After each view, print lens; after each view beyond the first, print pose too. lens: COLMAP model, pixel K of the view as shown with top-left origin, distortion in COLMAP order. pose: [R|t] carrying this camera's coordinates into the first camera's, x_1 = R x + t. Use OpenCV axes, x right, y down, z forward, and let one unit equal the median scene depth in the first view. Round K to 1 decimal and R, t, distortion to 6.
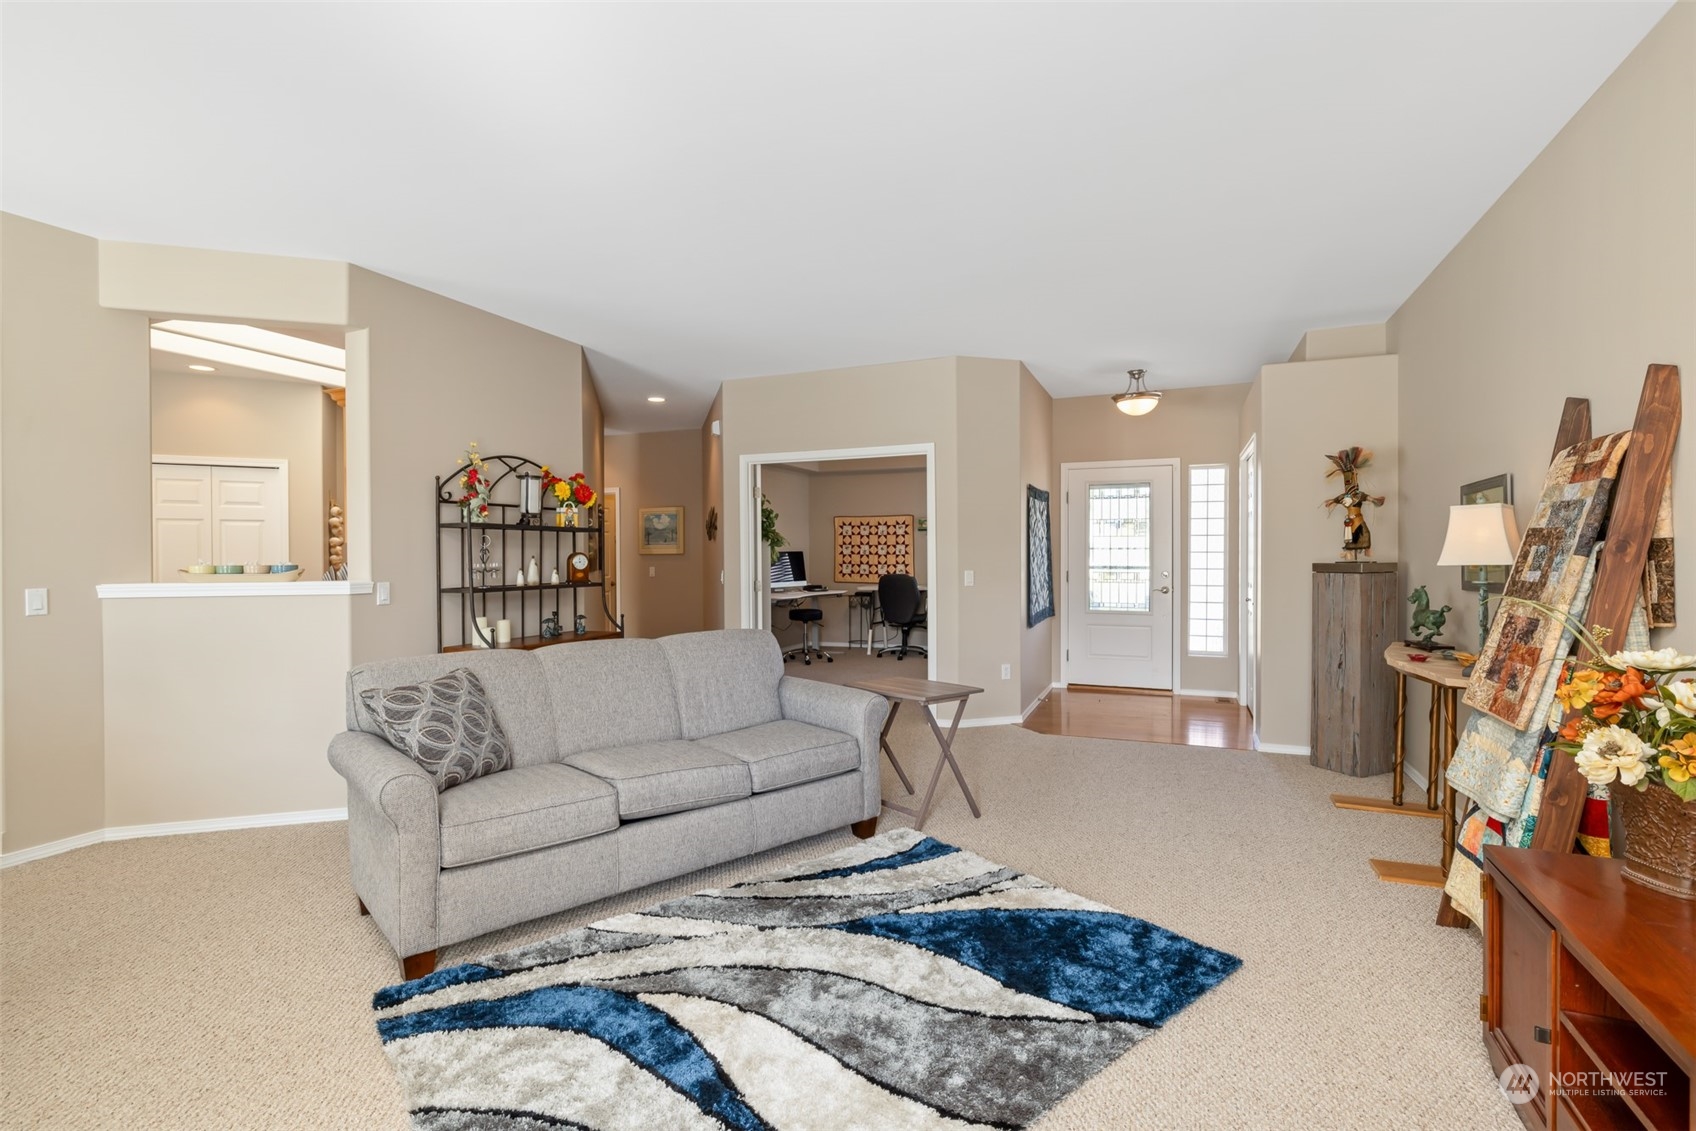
lens RADIAL K [[795.8, 0, 848.0], [0, 795.8, 565.5], [0, 0, 1]] dist [-0.001000, -0.000219]
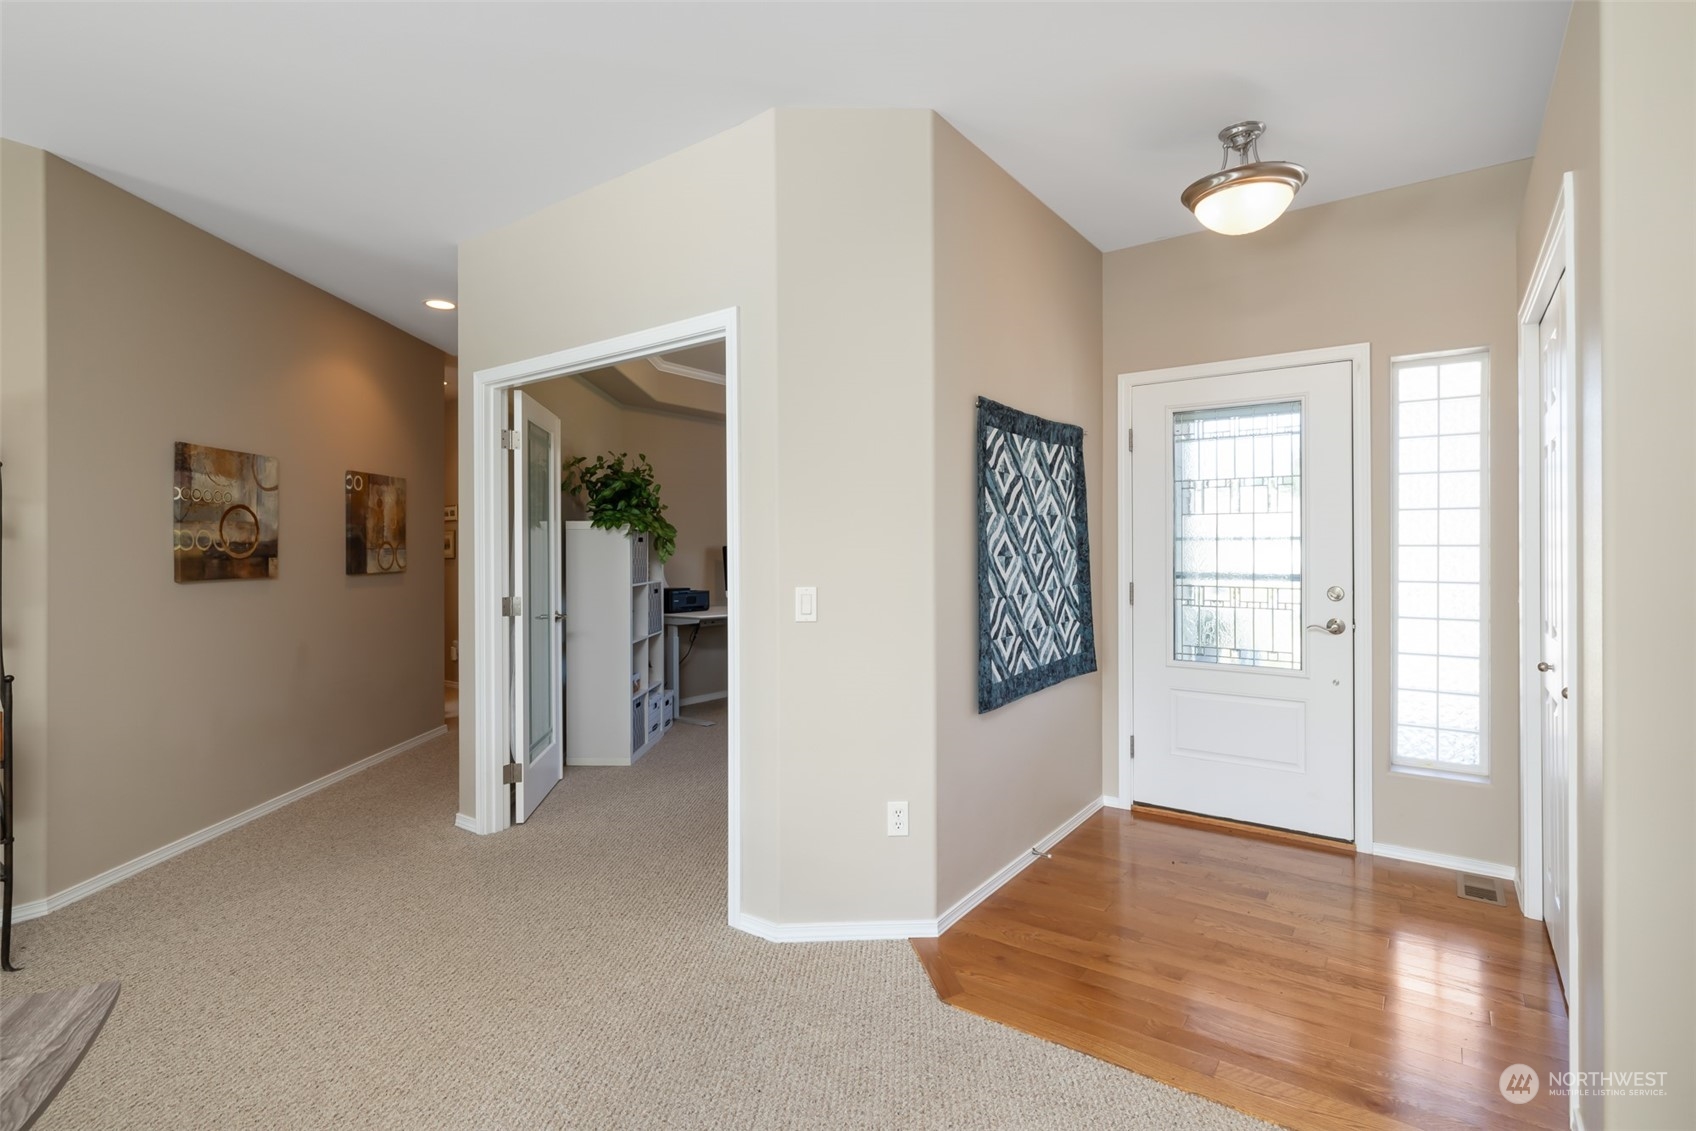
lens RADIAL K [[804.2, 0, 846.2], [0, 804.2, 548.9], [0, 0, 1]] dist [-0.000530, -0.000381]
pose [[0.971658, 0.000984, -0.236390, 0.229479], [-0.003878, 0.999923, -0.011780, -0.008322], [0.236360, 0.012362, 0.971587, 0.469540]]
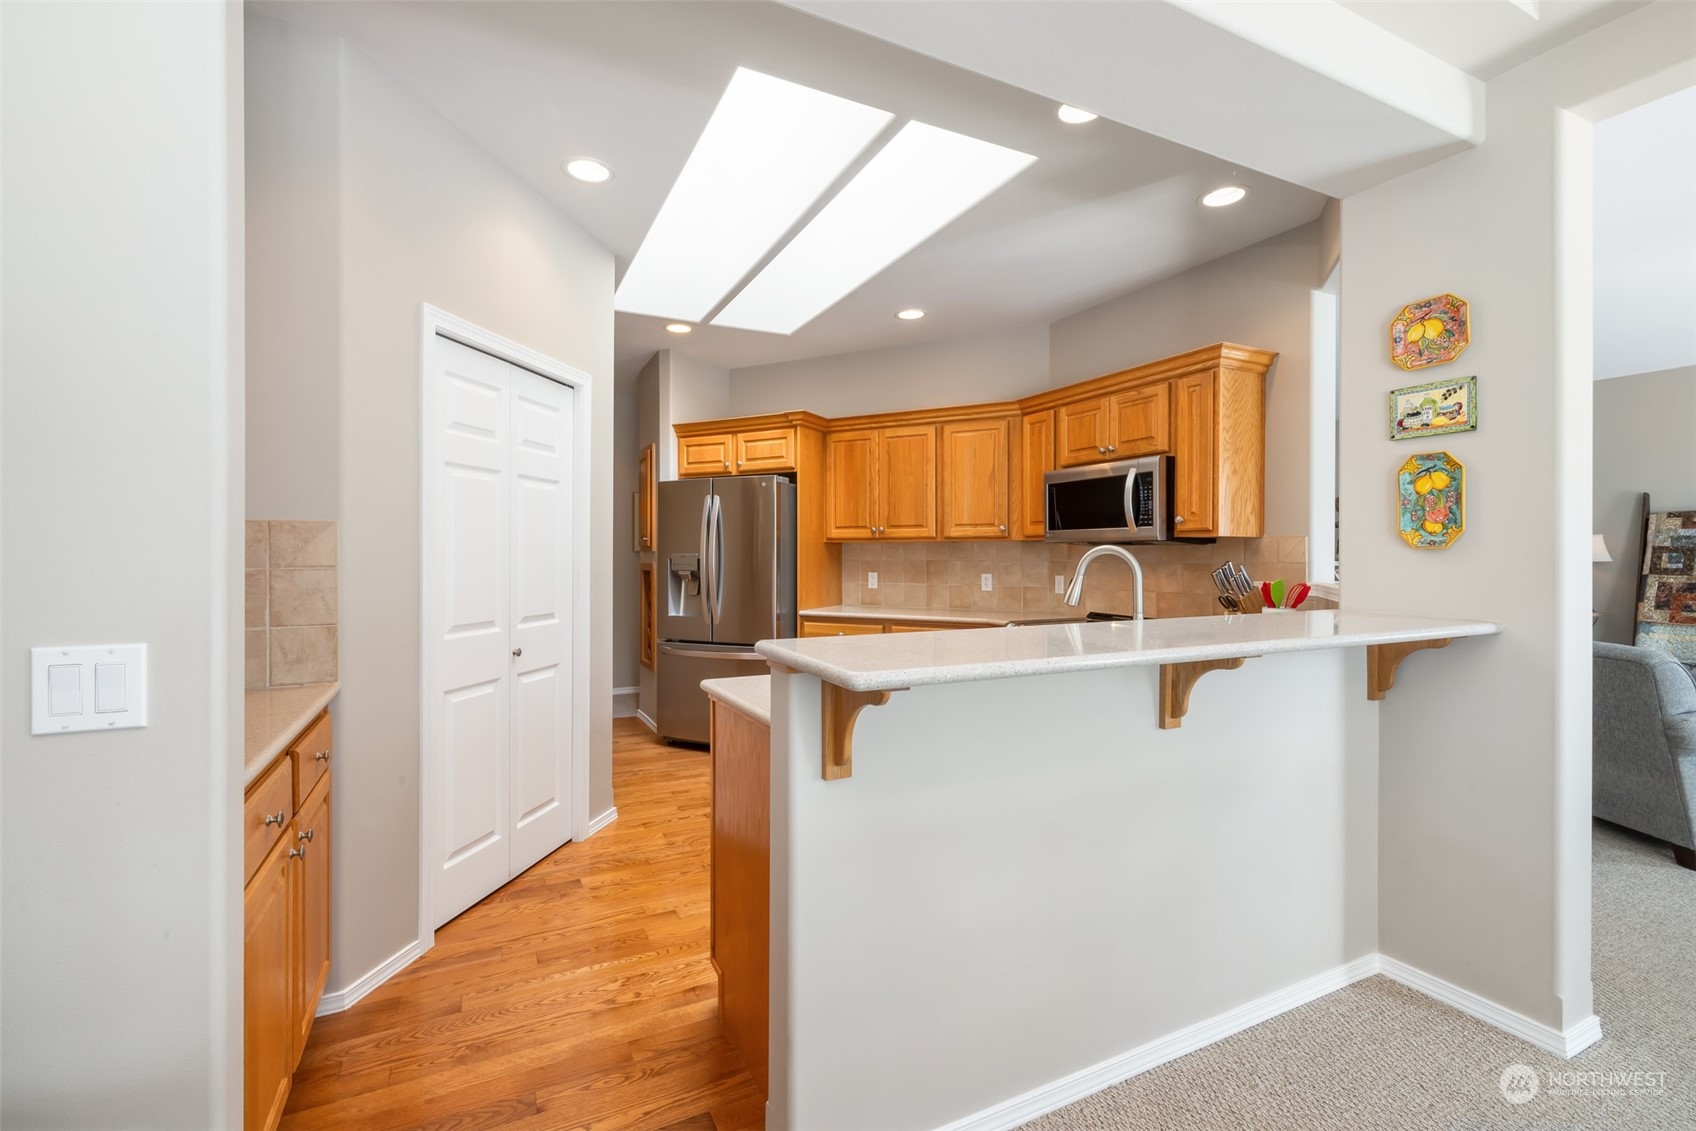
lens RADIAL K [[737.9, 0, 828.9], [0, 737.9, 554.5], [0, 0, 1]] dist [0.002629, 0.000156]
pose [[0.667587, 0.005514, 0.744511, -0.882950], [0.004237, 0.999928, -0.011205, -0.002434], [-0.744520, 0.010635, 0.667516, 0.485331]]
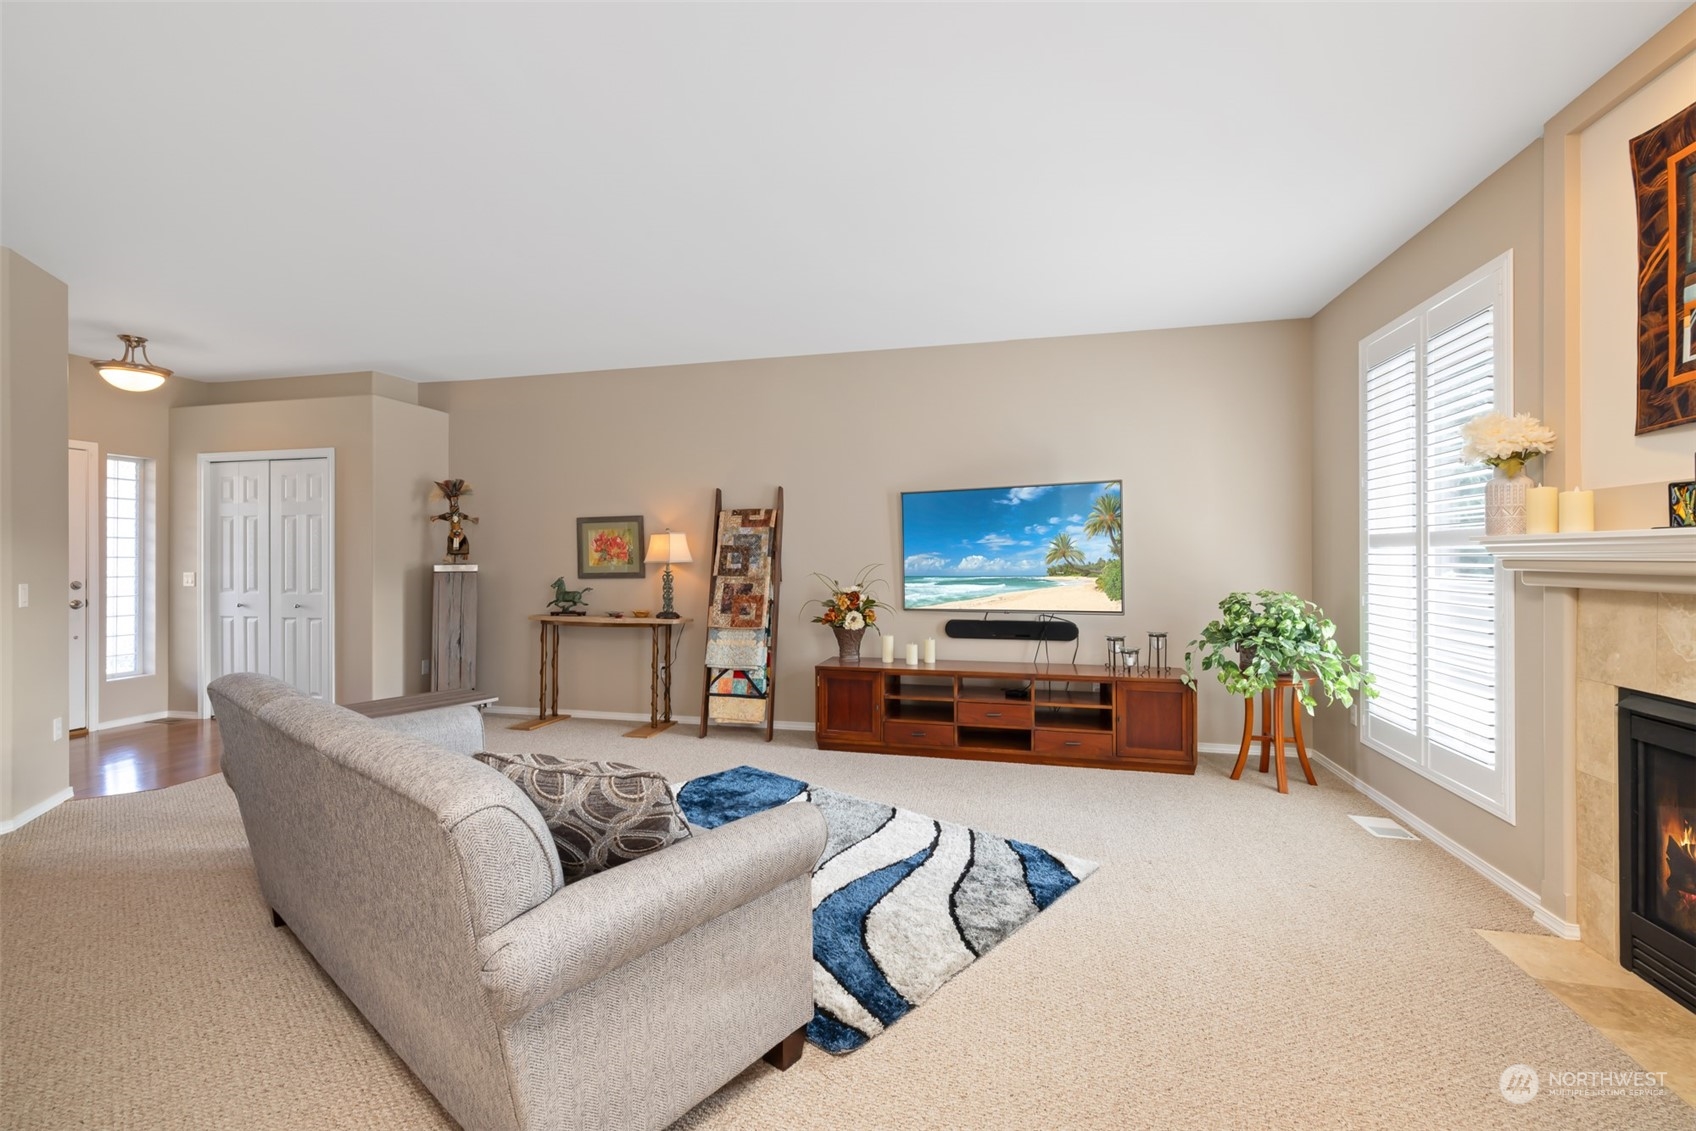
lens RADIAL K [[737.9, 0, 828.9], [0, 737.9, 554.5], [0, 0, 1]] dist [0.002629, 0.000156]
pose [[-0.142502, 0.007000, 0.989770, -0.447190], [0.018453, 0.999820, -0.004415, -0.002076], [-0.989622, 0.017635, -0.142606, 0.355451]]
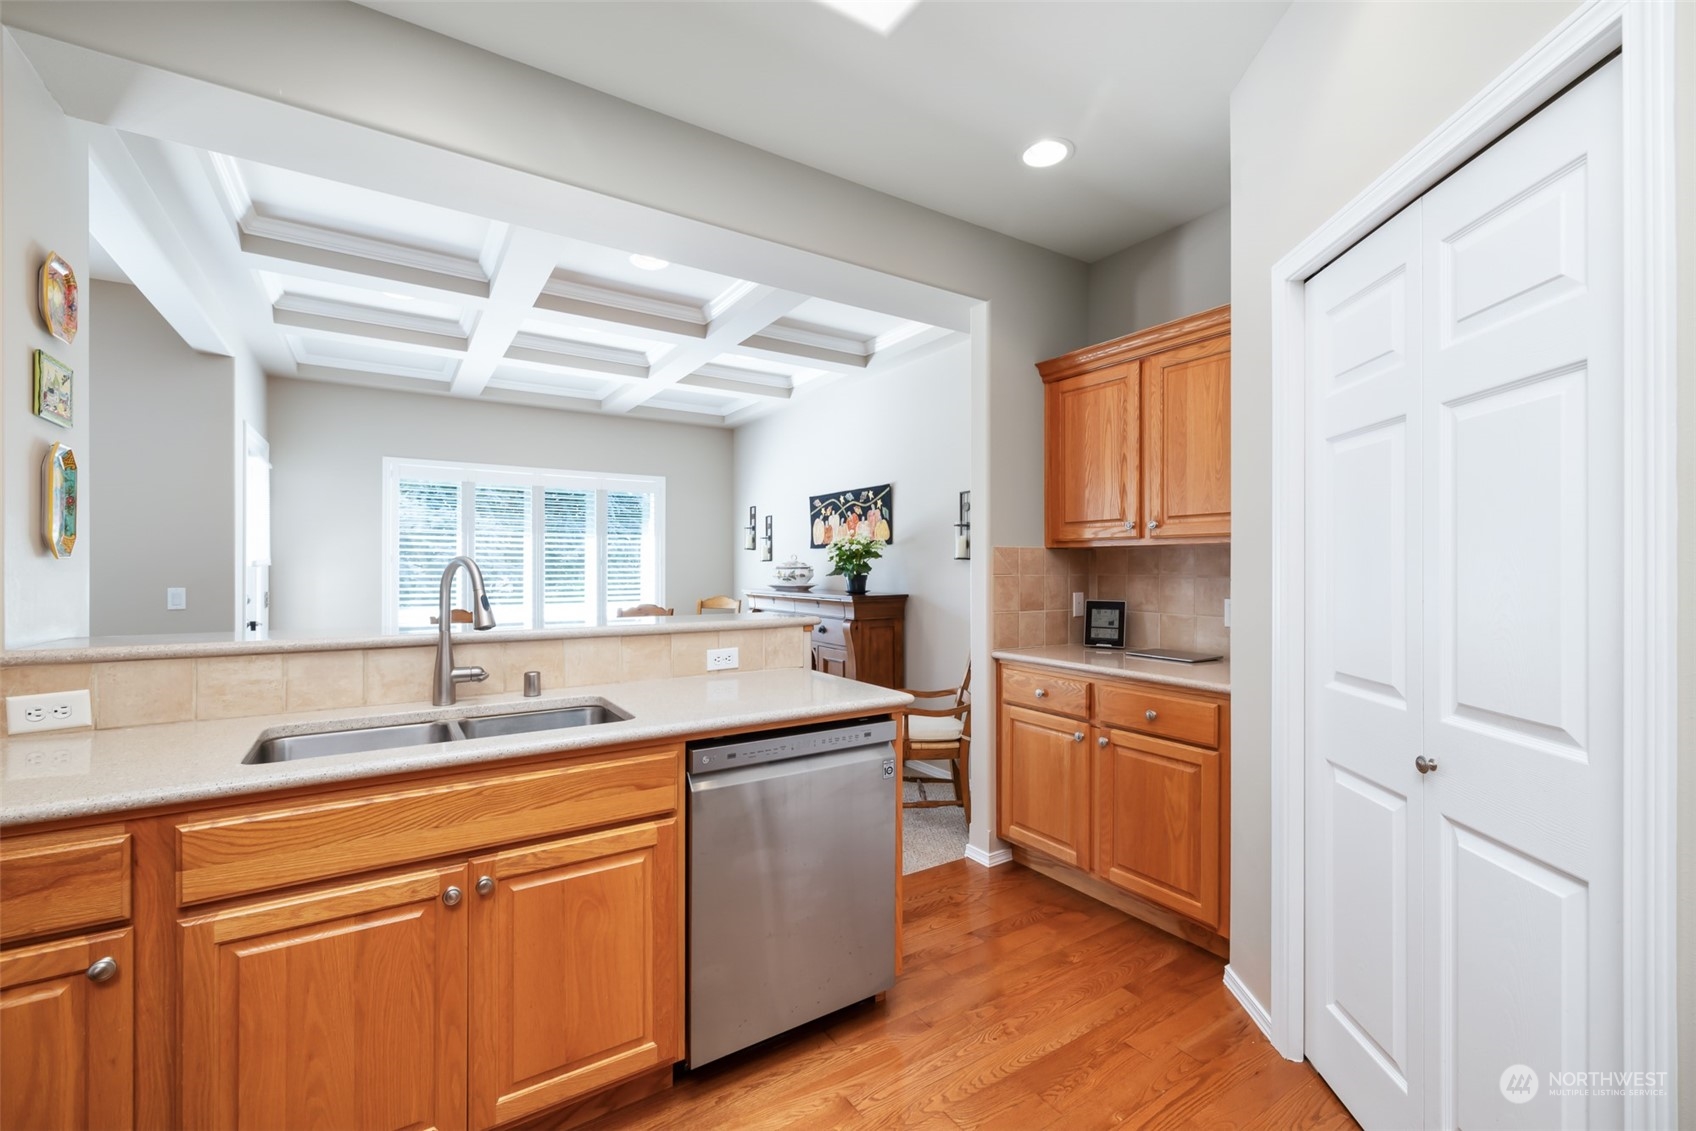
lens RADIAL K [[714.4, 0, 848.0], [0, 714.4, 565.5], [0, 0, 1]] dist [0.000751, 0.000142]
pose [[-0.565344, 0.003273, -0.824849, -0.450484], [-0.008045, 0.999923, 0.009482, -0.008993], [0.824816, 0.011997, -0.565274, 0.858090]]
